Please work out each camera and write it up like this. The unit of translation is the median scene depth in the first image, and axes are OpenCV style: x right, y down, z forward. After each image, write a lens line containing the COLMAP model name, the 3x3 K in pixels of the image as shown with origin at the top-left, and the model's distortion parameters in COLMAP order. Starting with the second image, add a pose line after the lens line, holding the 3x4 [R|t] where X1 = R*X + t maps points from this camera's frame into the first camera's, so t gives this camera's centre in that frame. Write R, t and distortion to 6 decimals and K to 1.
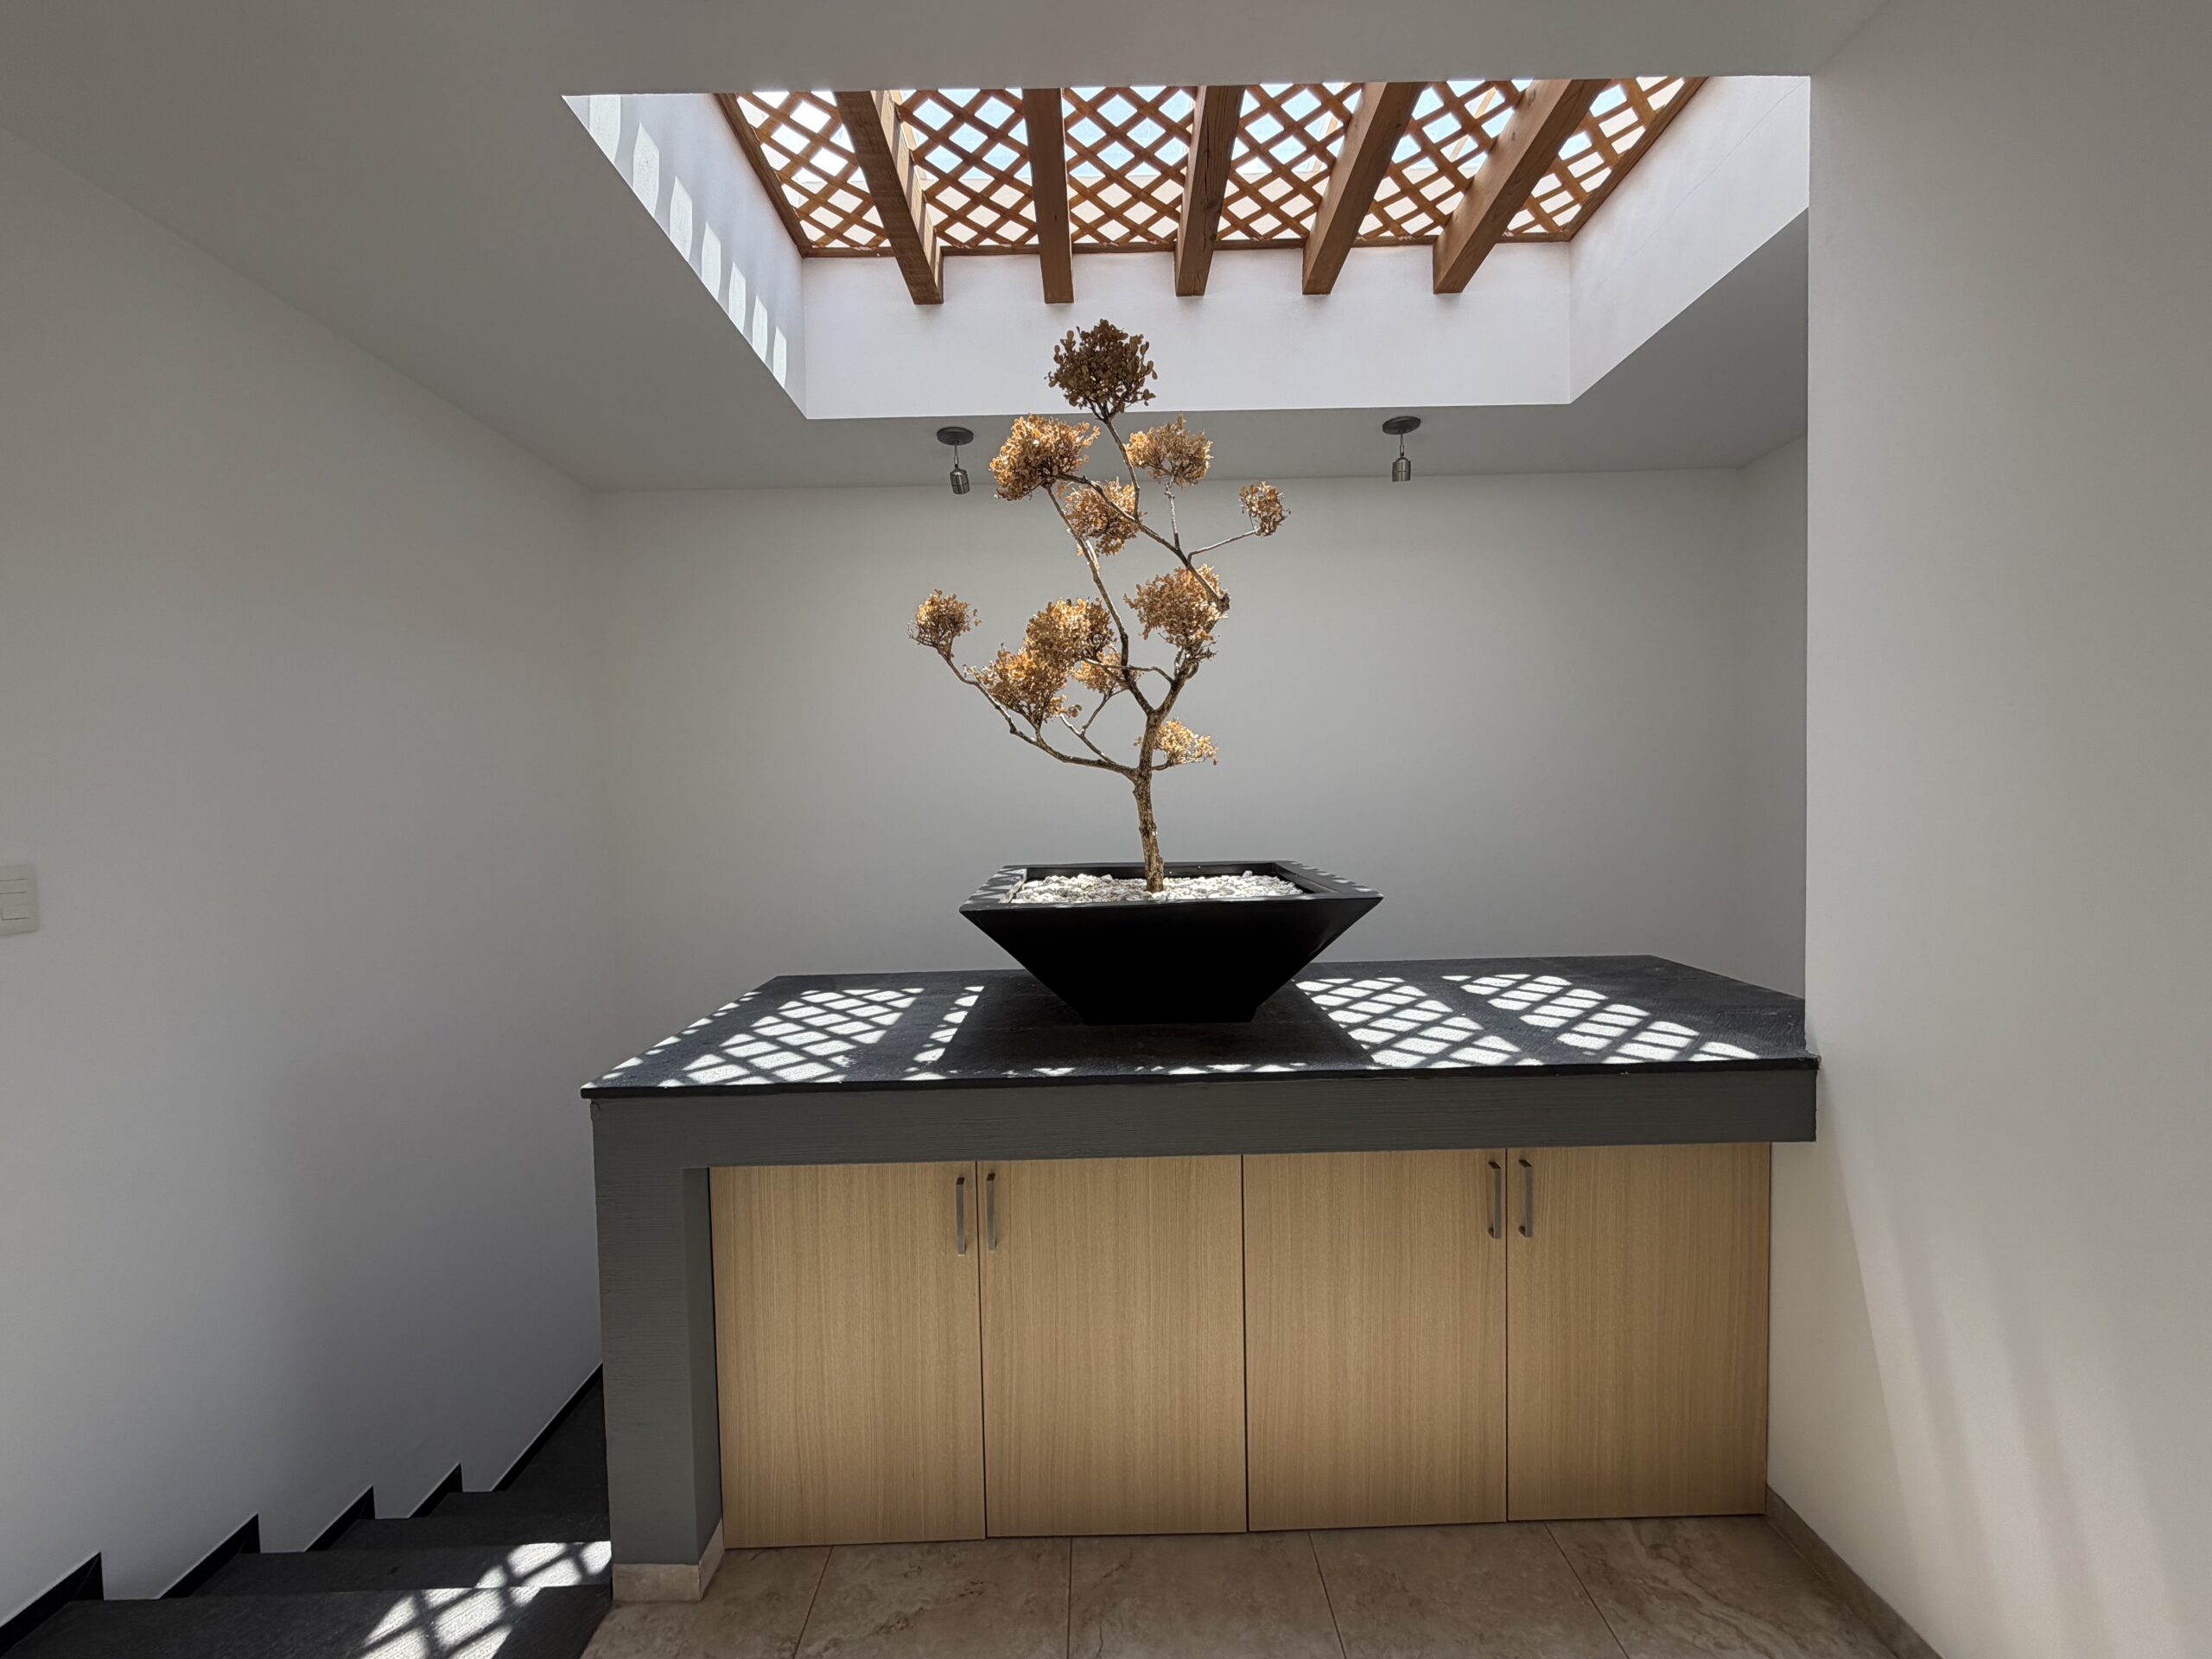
lens RADIAL K [[870.9, 0, 1118.9], [0, 870.9, 828.9], [0, 0, 1]] dist [-0.000018, -0.000006]
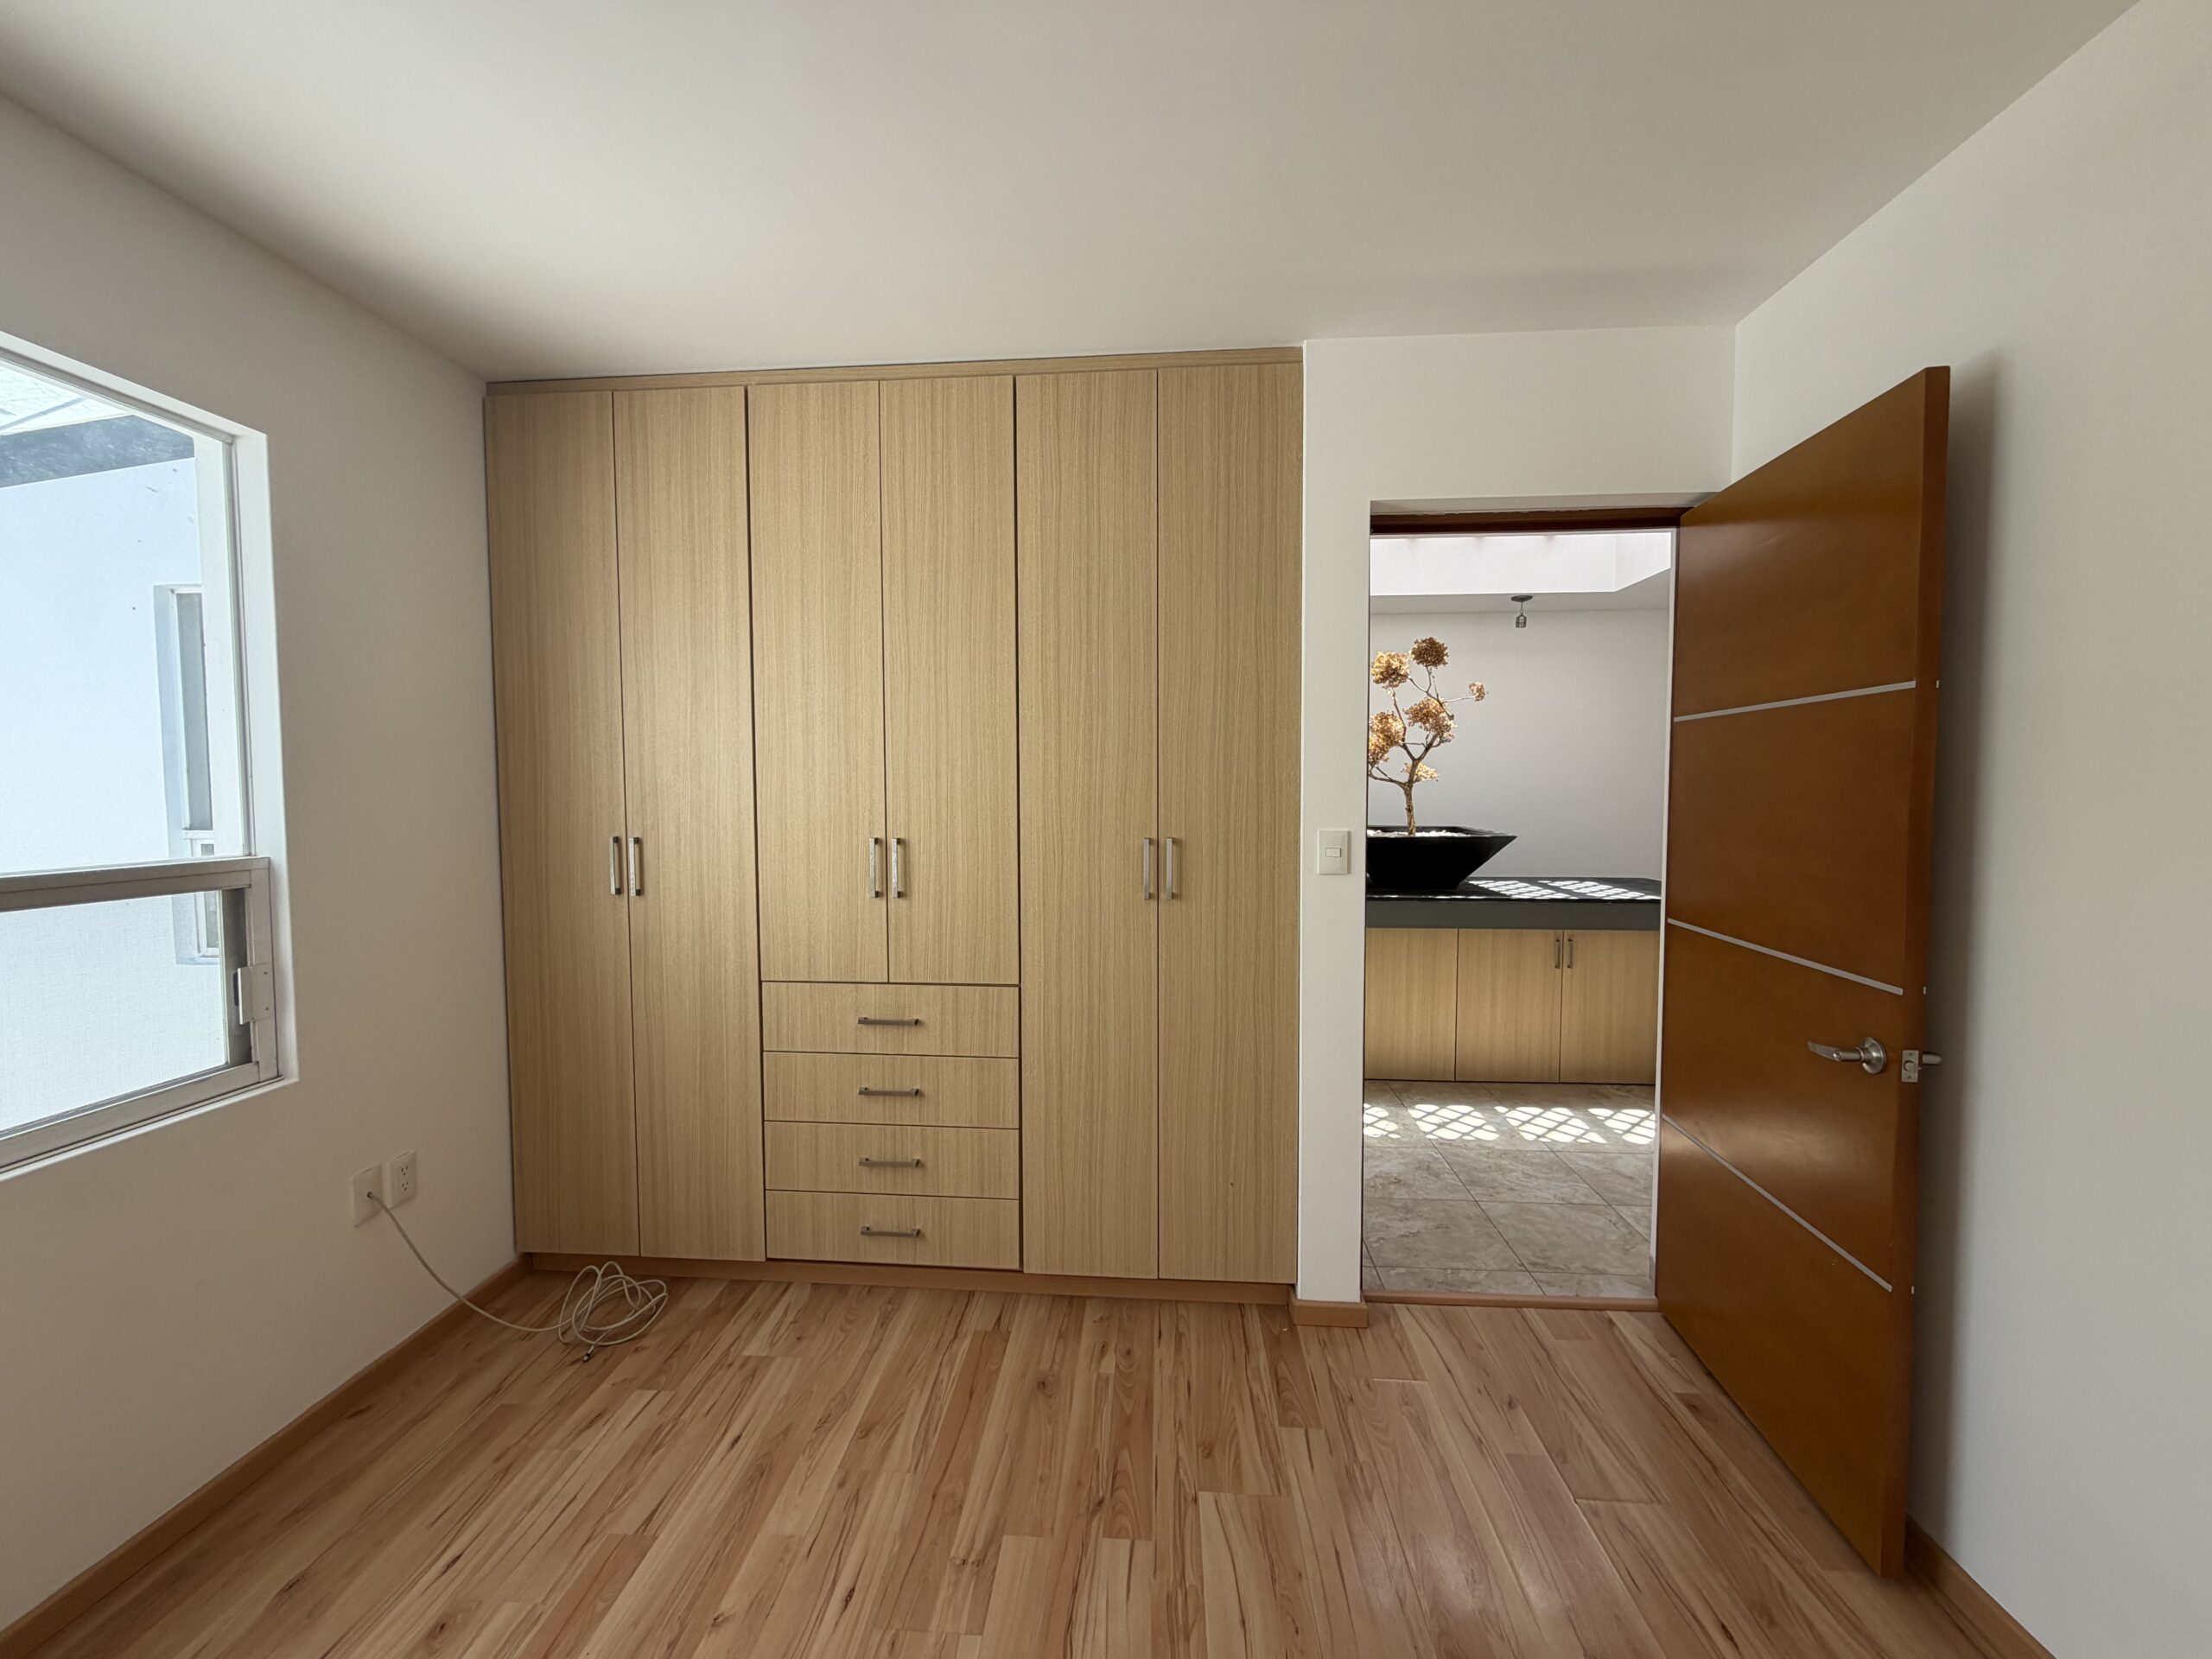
lens RADIAL K [[870.9, 0, 1118.9], [0, 870.9, 828.9], [0, 0, 1]] dist [-0.000018, -0.000006]
pose [[0.996643, 0.023726, -0.078352, -0.573558], [-0.022305, 0.999572, 0.018952, 0.027594], [0.078768, -0.017141, 0.996746, -1.422474]]
